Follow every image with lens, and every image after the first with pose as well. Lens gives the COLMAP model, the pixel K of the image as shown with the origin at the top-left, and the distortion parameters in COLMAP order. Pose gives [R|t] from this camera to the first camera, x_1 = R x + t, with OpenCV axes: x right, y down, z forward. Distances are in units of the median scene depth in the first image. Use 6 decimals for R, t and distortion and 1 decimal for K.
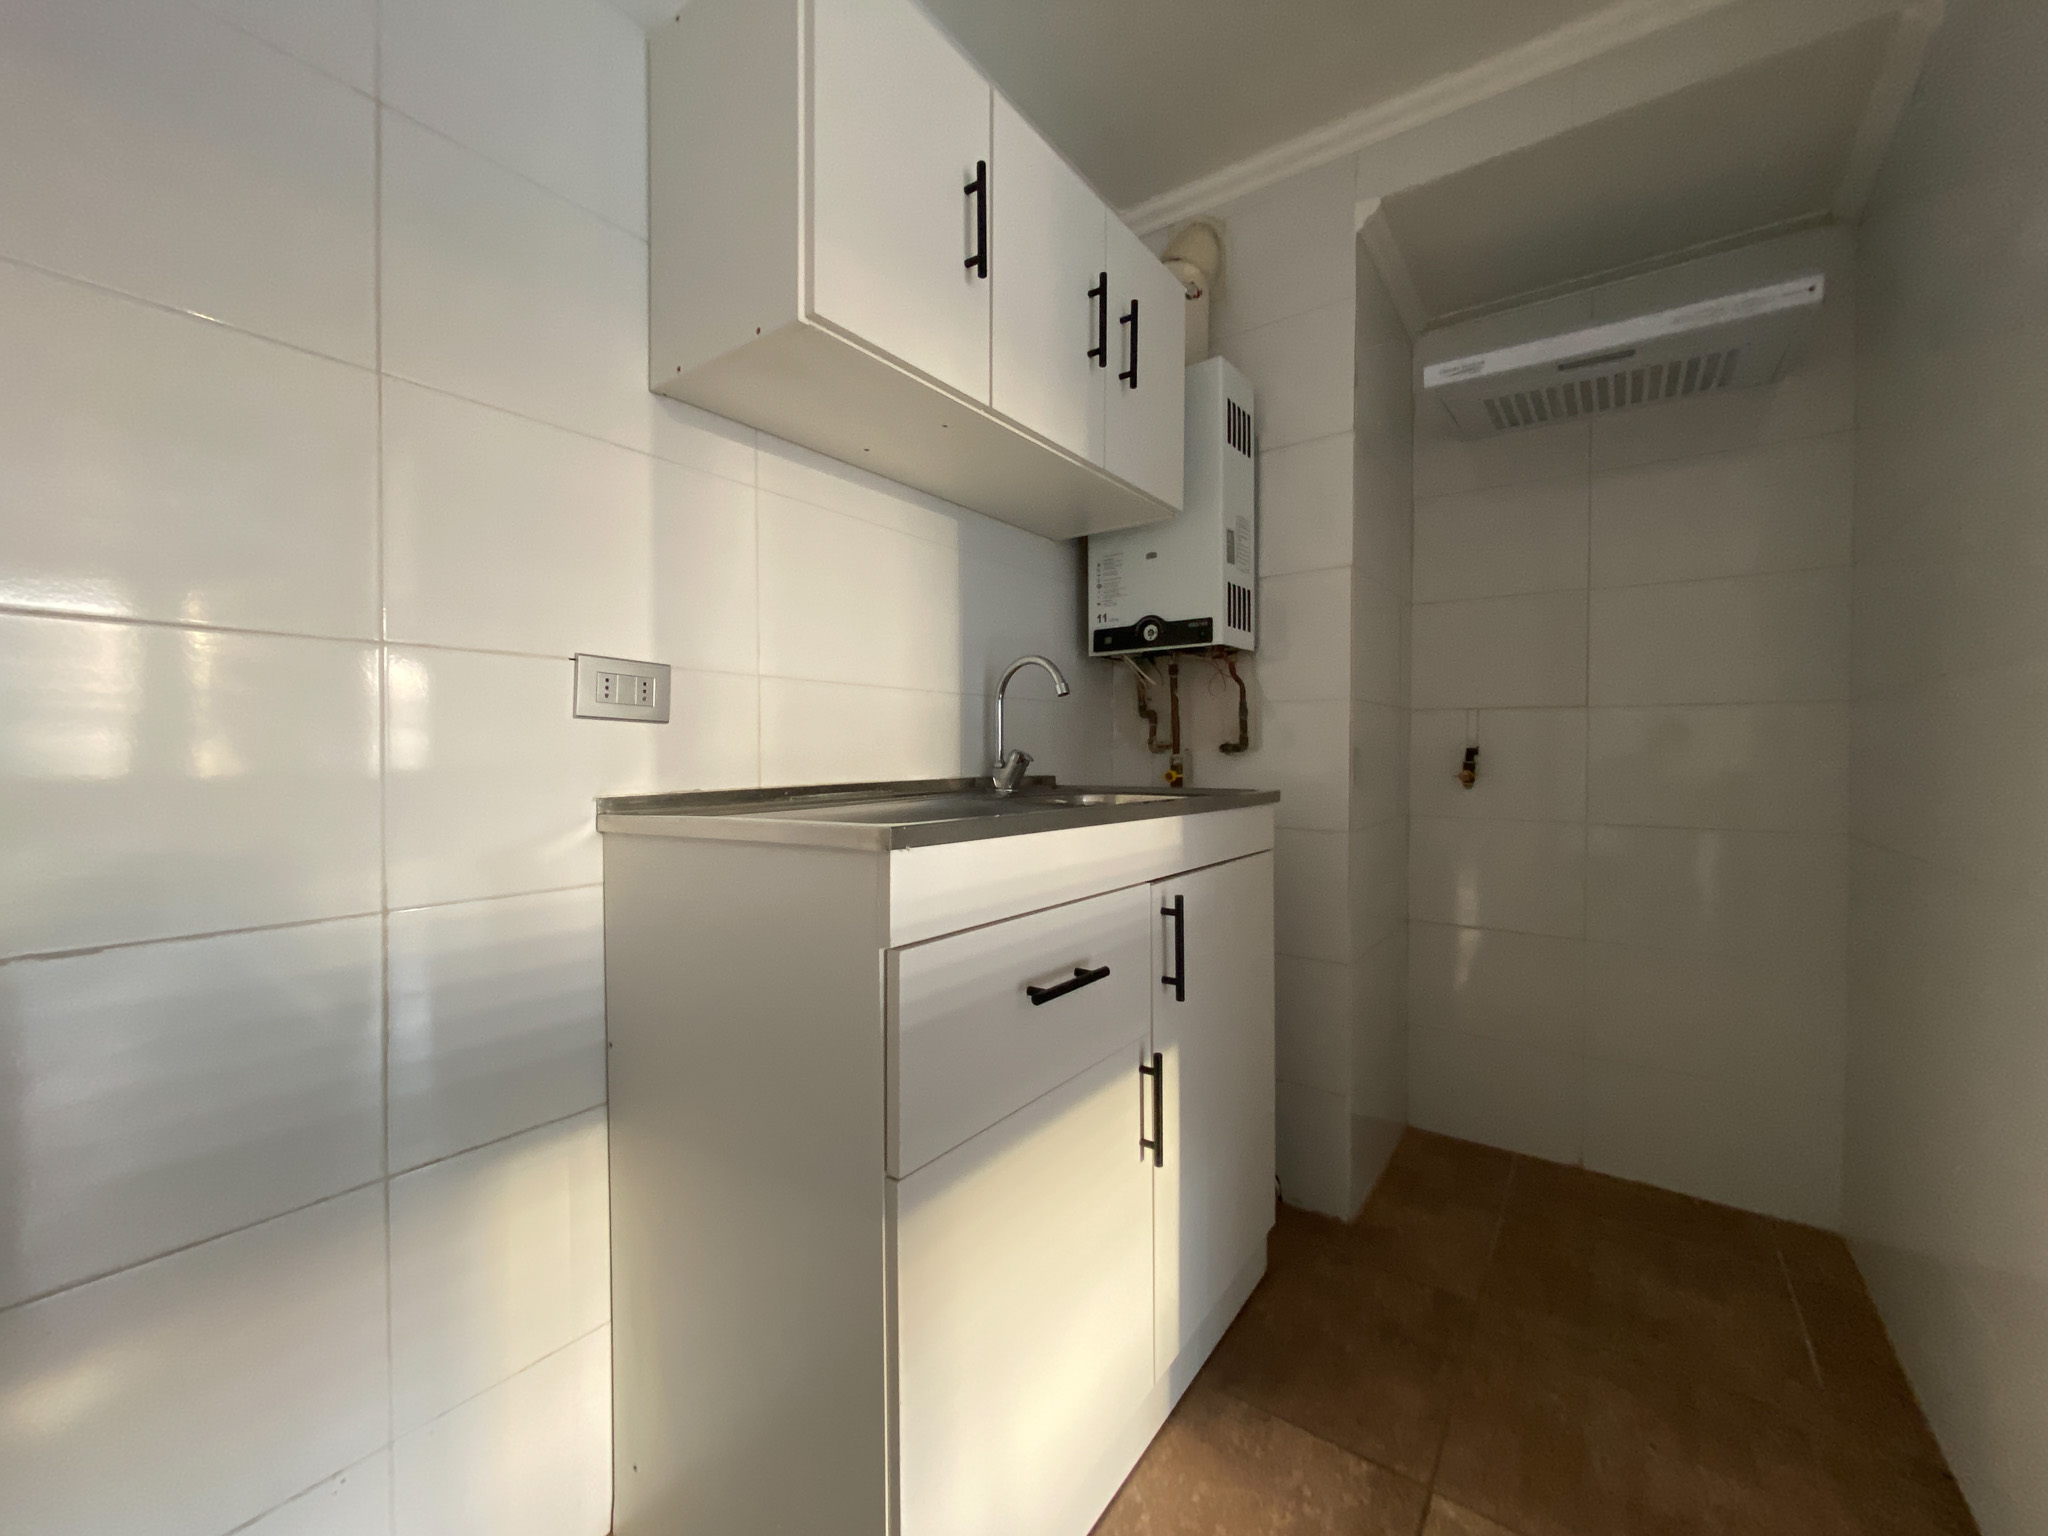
lens RADIAL K [[831.2, 0, 1029.7], [0, 831.2, 765.5], [0, 0, 1]] dist [0.011727, -0.004018]
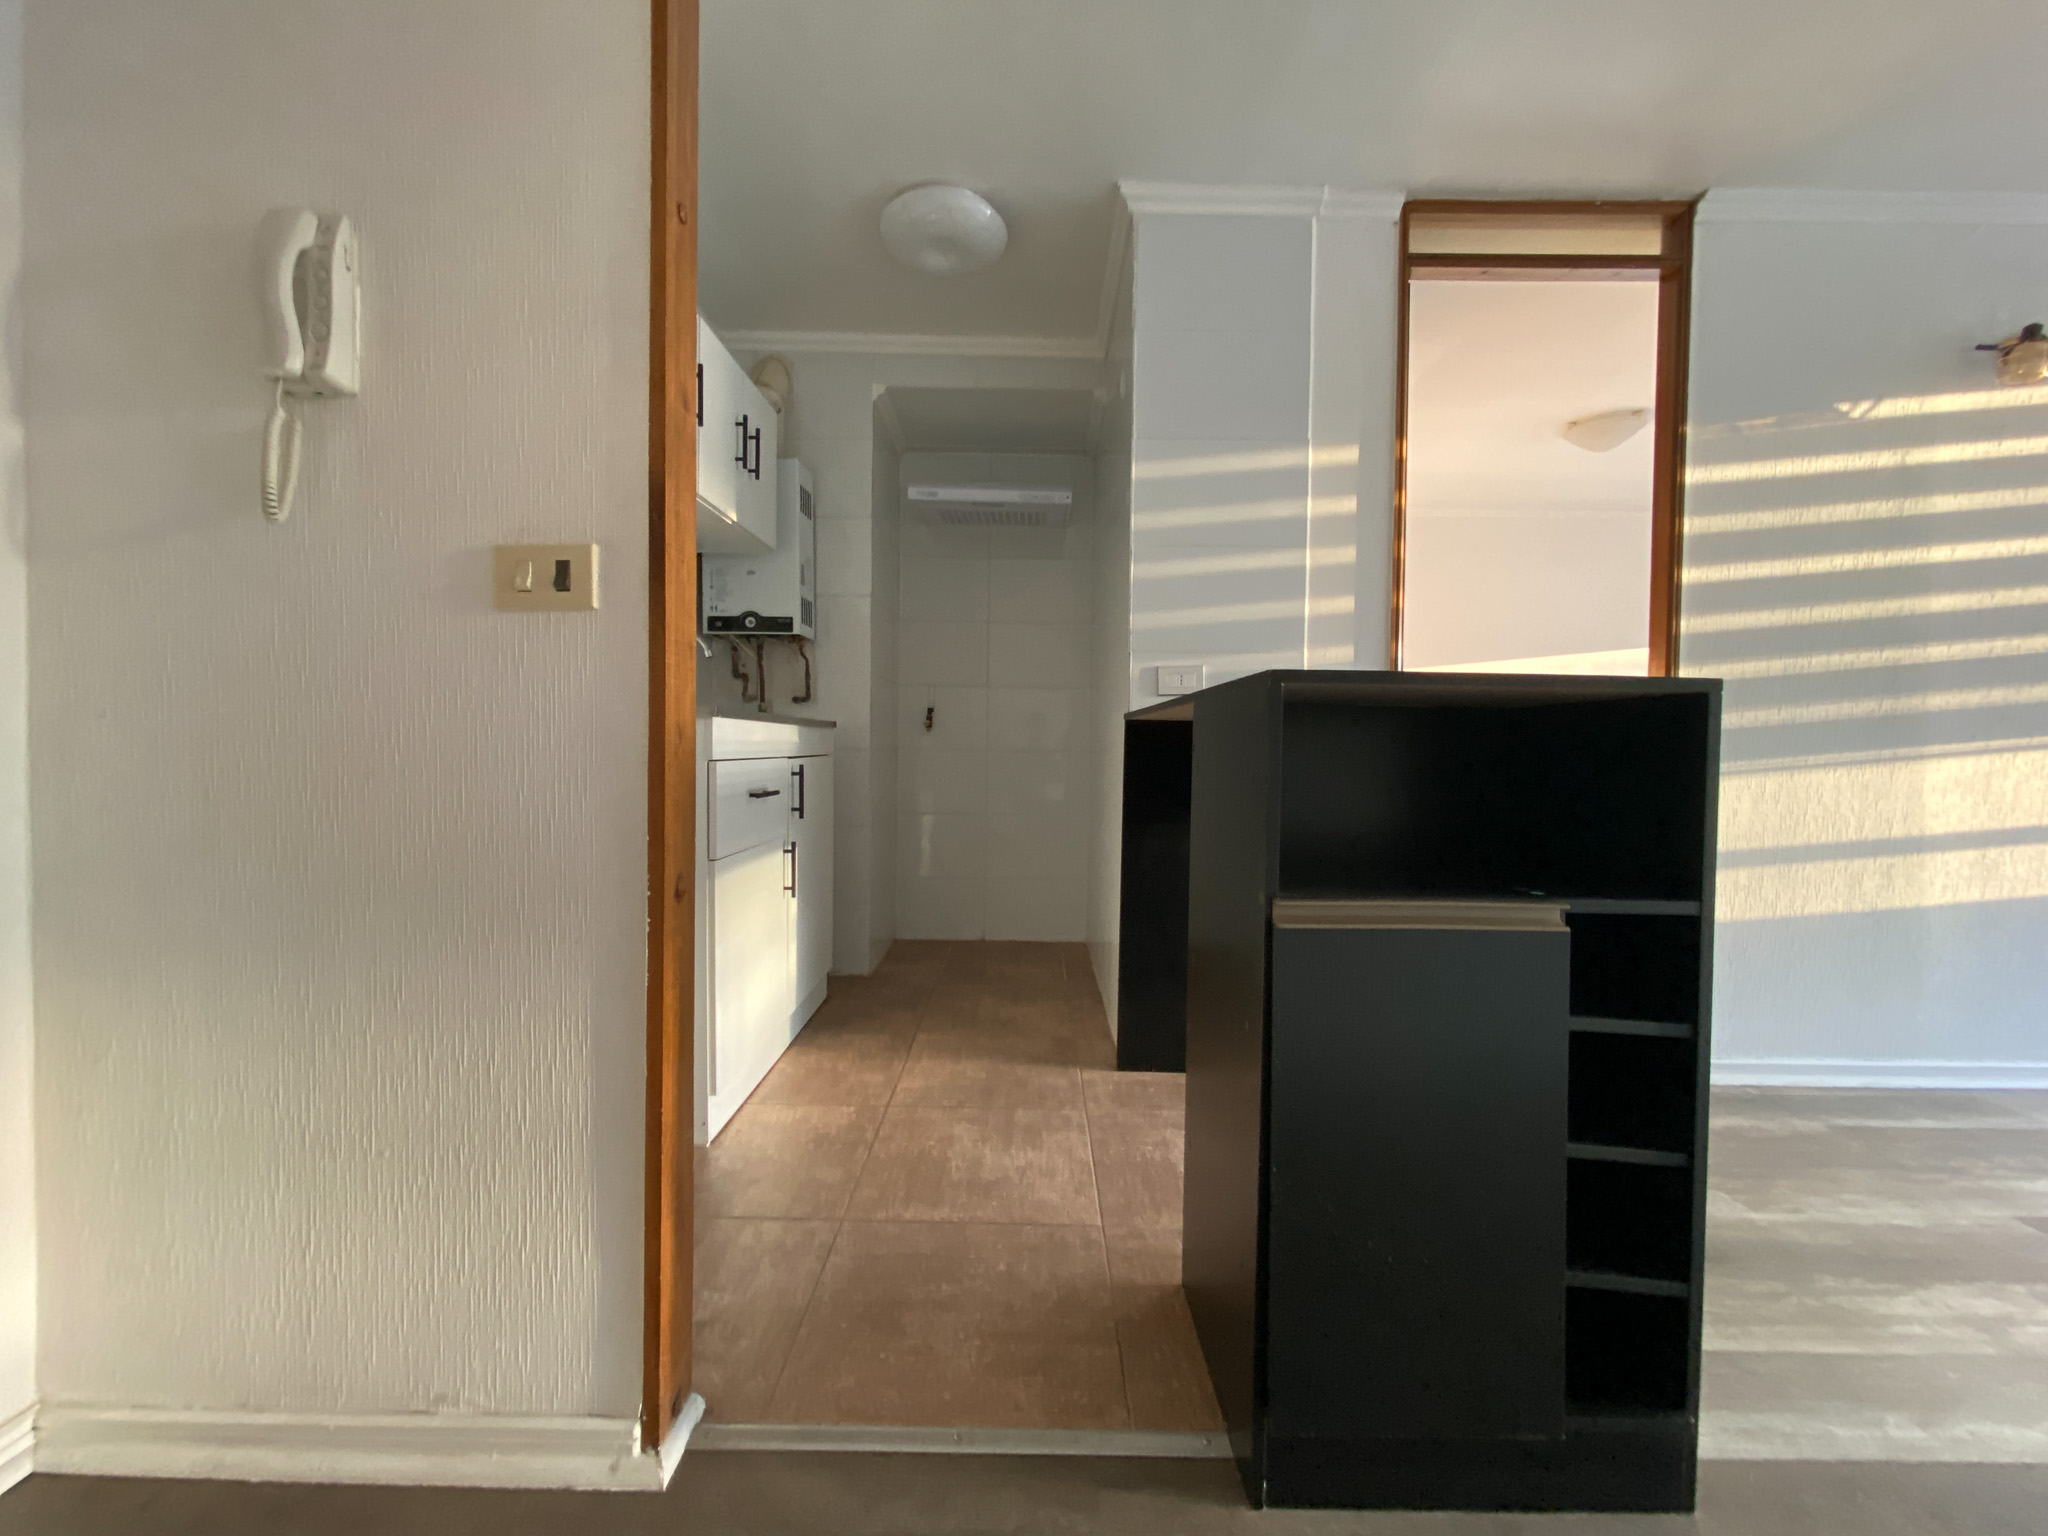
lens RADIAL K [[831.2, 0, 1029.5], [0, 831.2, 771.9], [0, 0, 1]] dist [0.011727, -0.004018]
pose [[0.816736, -0.009092, 0.576940, -0.341271], [-0.005137, 0.999722, 0.023027, 0.084874], [-0.576989, -0.021770, 0.816462, -0.602981]]
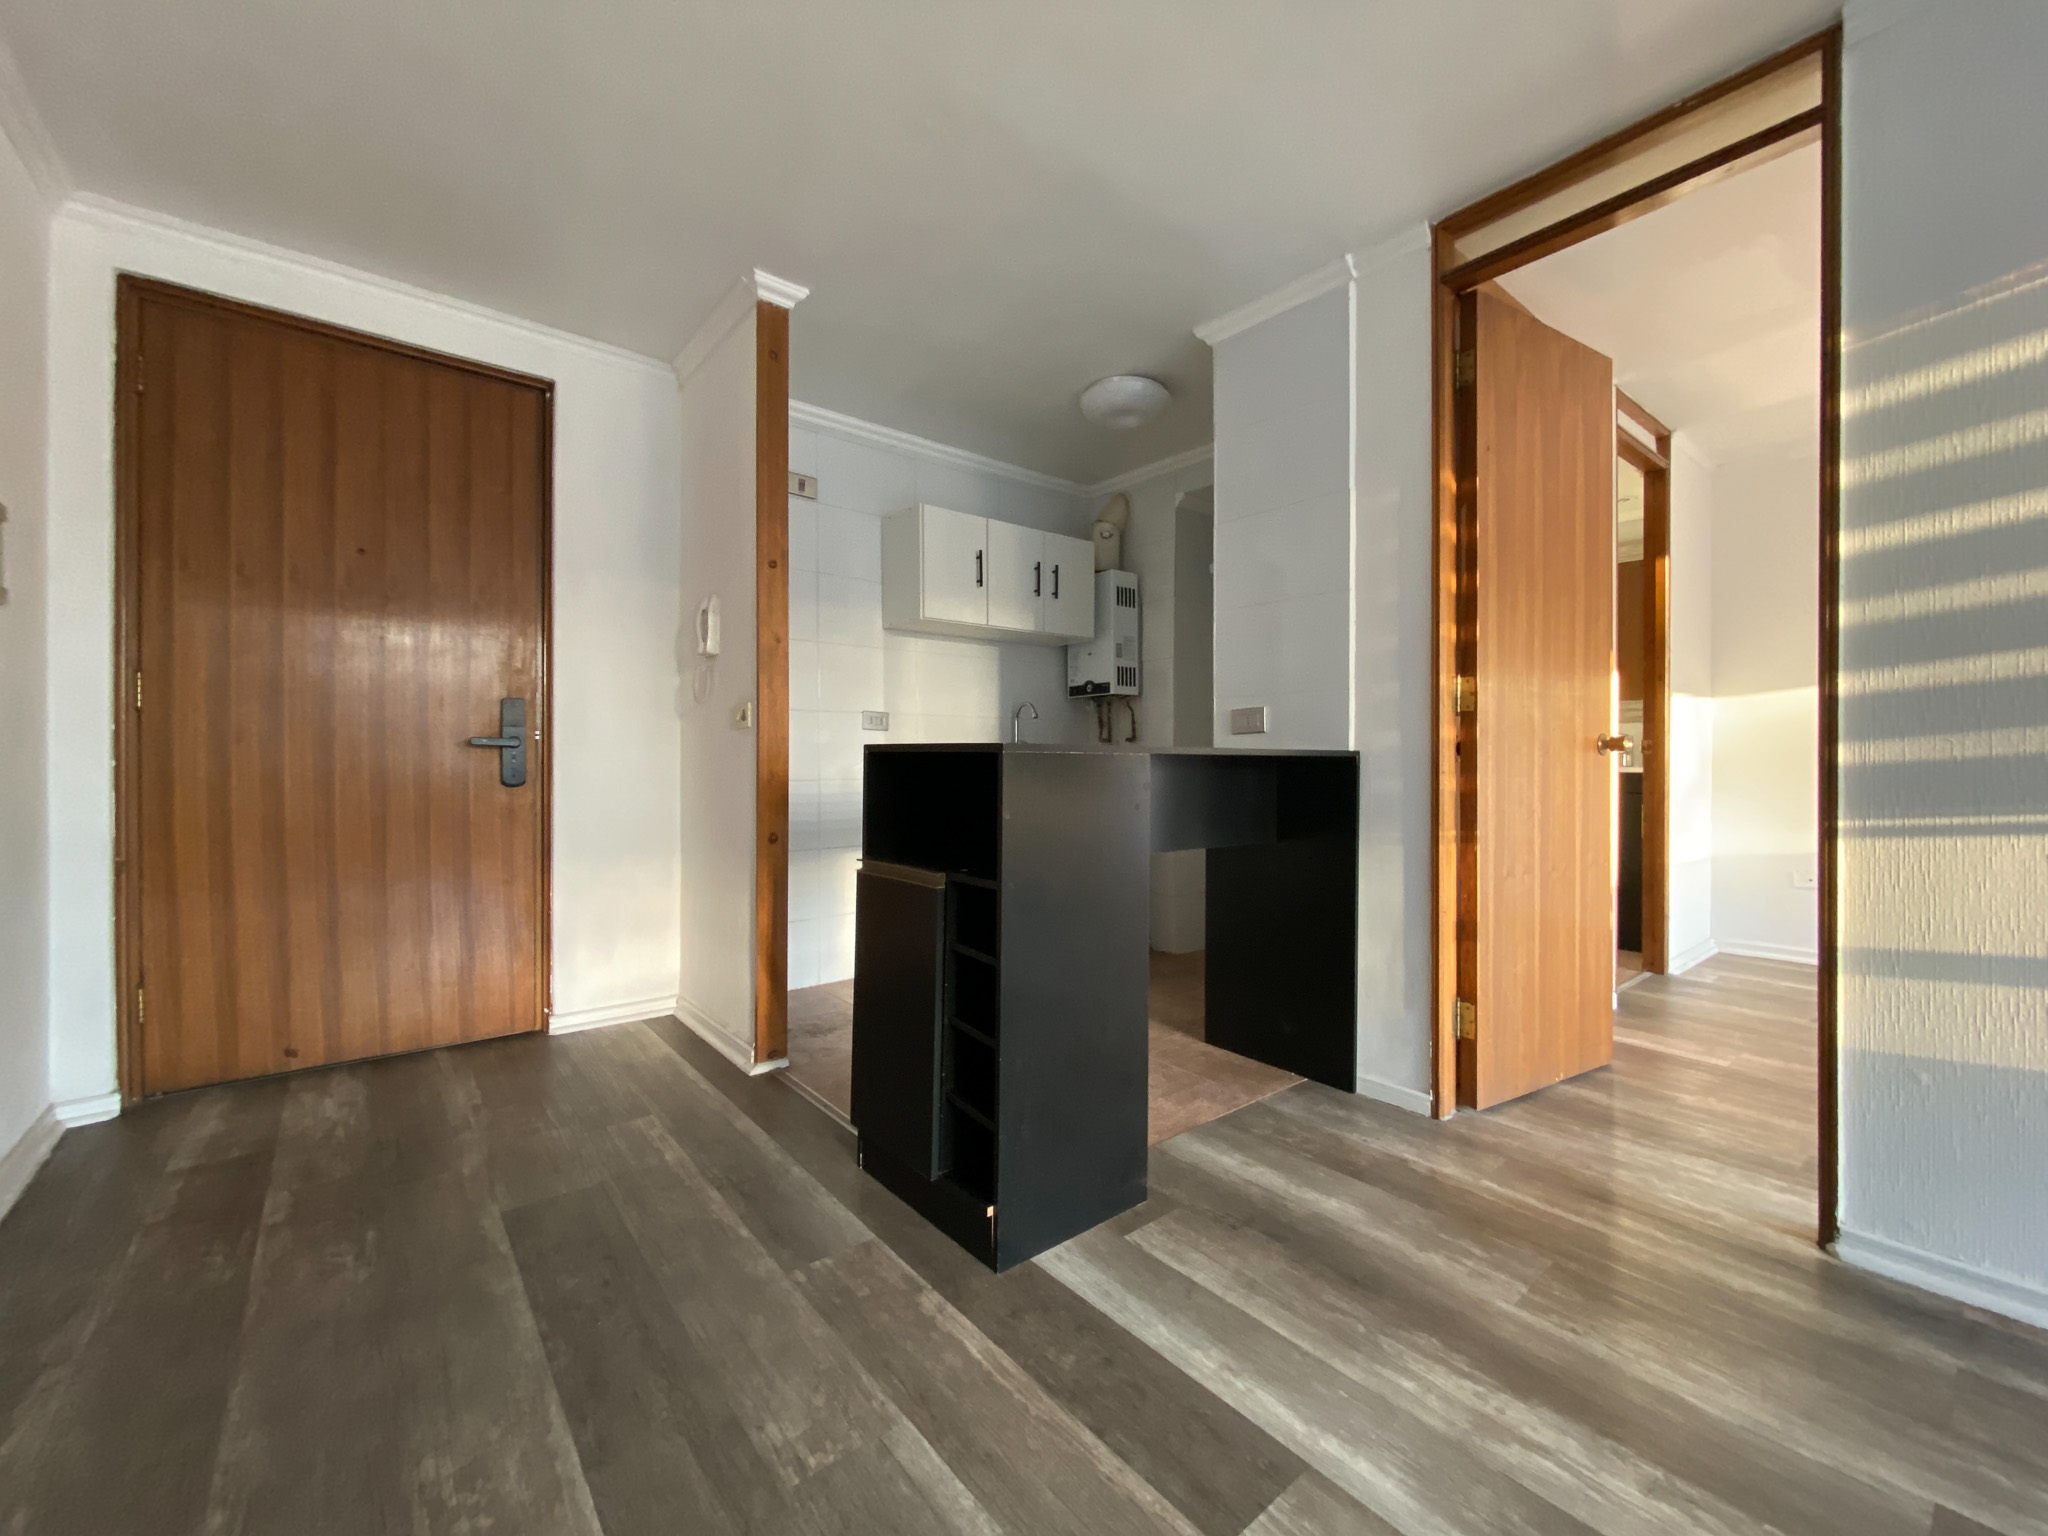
lens RADIAL K [[831.2, 0, 1018.4], [0, 831.2, 776.3], [0, 0, 1]] dist [0.011727, -0.004018]
pose [[0.962391, 0.006318, -0.271593, 0.584815], [-0.004605, 0.999965, 0.006945, 0.064227], [0.271628, -0.005433, 0.962387, -1.236716]]
